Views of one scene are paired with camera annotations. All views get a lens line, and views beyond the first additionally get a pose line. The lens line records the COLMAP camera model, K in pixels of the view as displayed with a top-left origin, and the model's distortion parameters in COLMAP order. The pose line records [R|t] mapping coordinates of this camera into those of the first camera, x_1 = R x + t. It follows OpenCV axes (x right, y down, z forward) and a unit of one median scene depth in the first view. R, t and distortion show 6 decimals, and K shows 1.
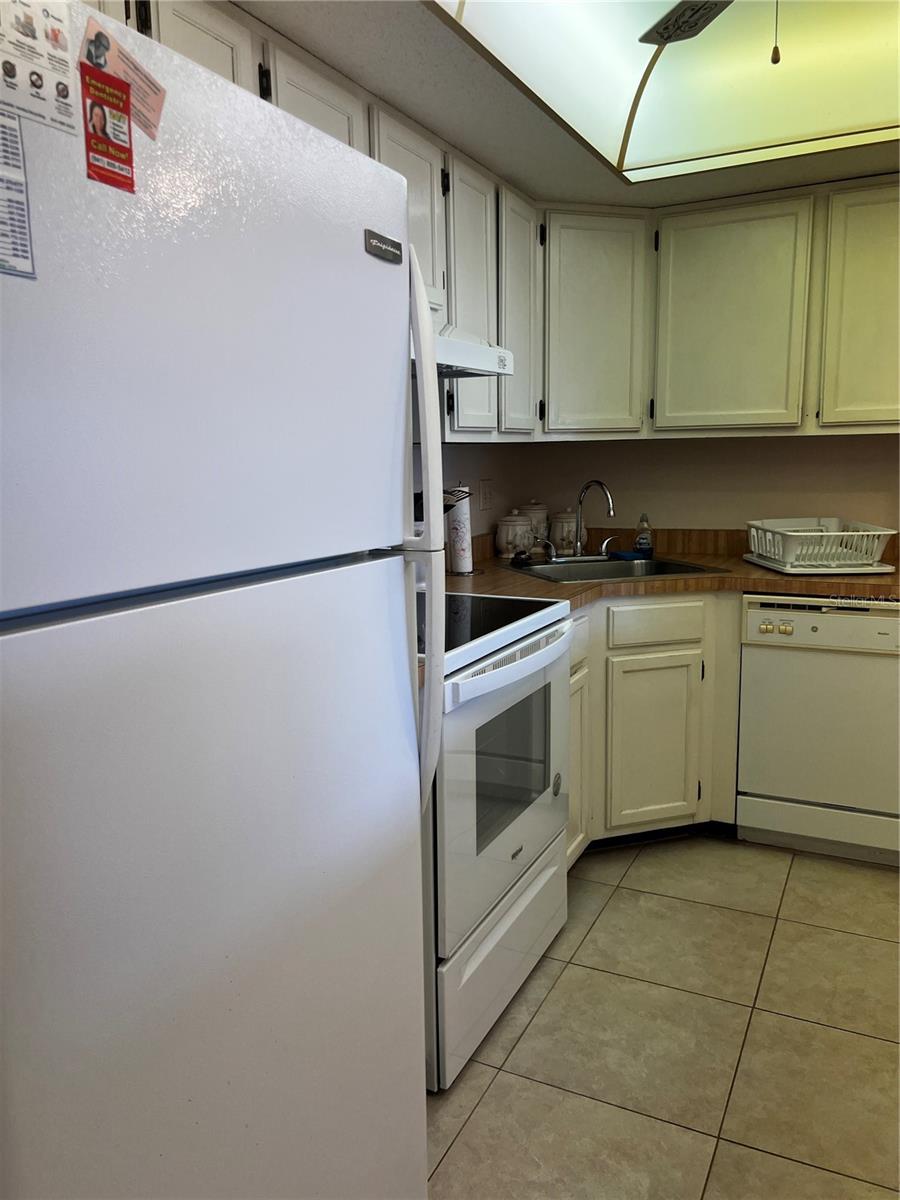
lens RADIAL K [[898.6, 0, 450.0], [0, 898.6, 600.0], [0, 0, 1]] dist [0.057645, -0.066013]
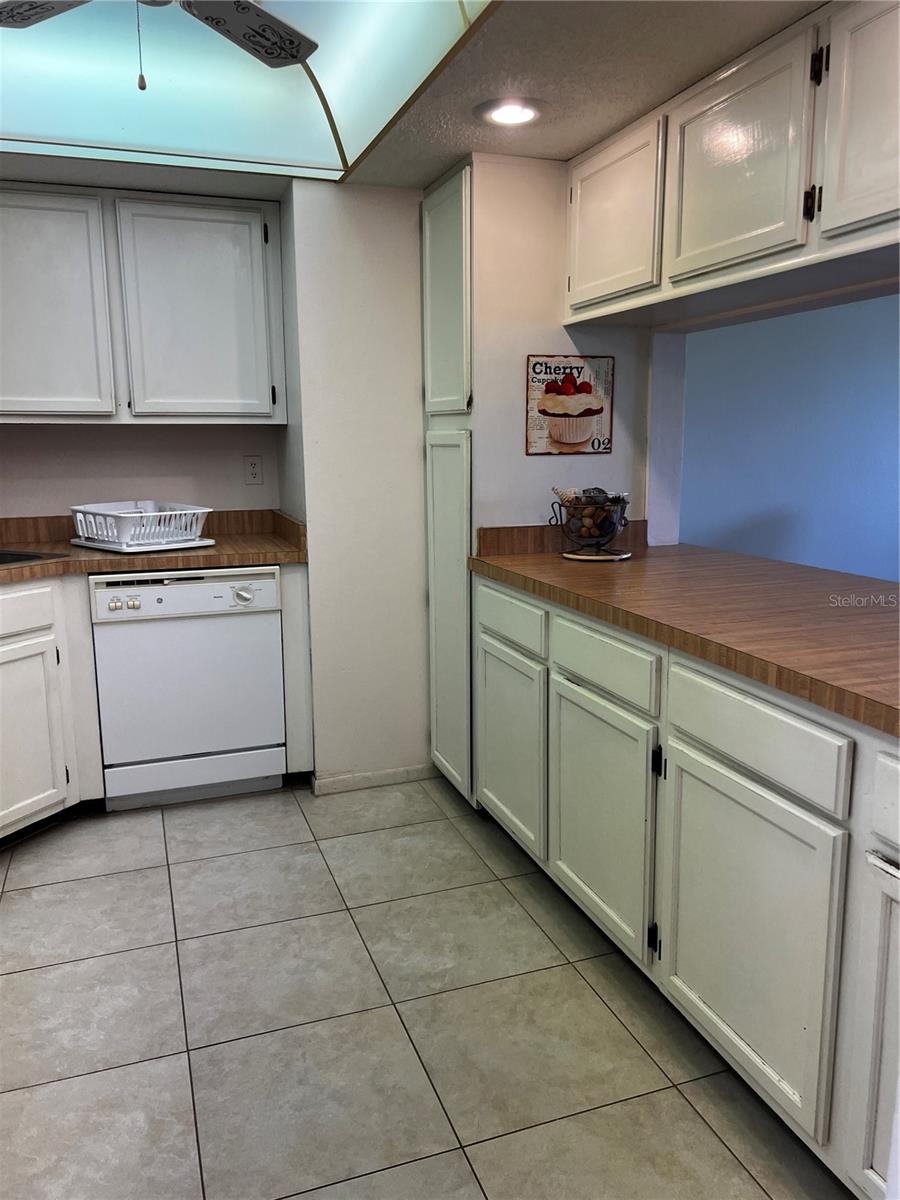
lens RADIAL K [[898.6, 0, 450.0], [0, 898.6, 600.0], [0, 0, 1]] dist [0.057645, -0.066013]
pose [[0.693605, -0.115306, 0.711067, -0.133309], [0.109620, 0.992505, 0.054015, 0.010726], [-0.711966, 0.040482, 0.701046, -0.020762]]
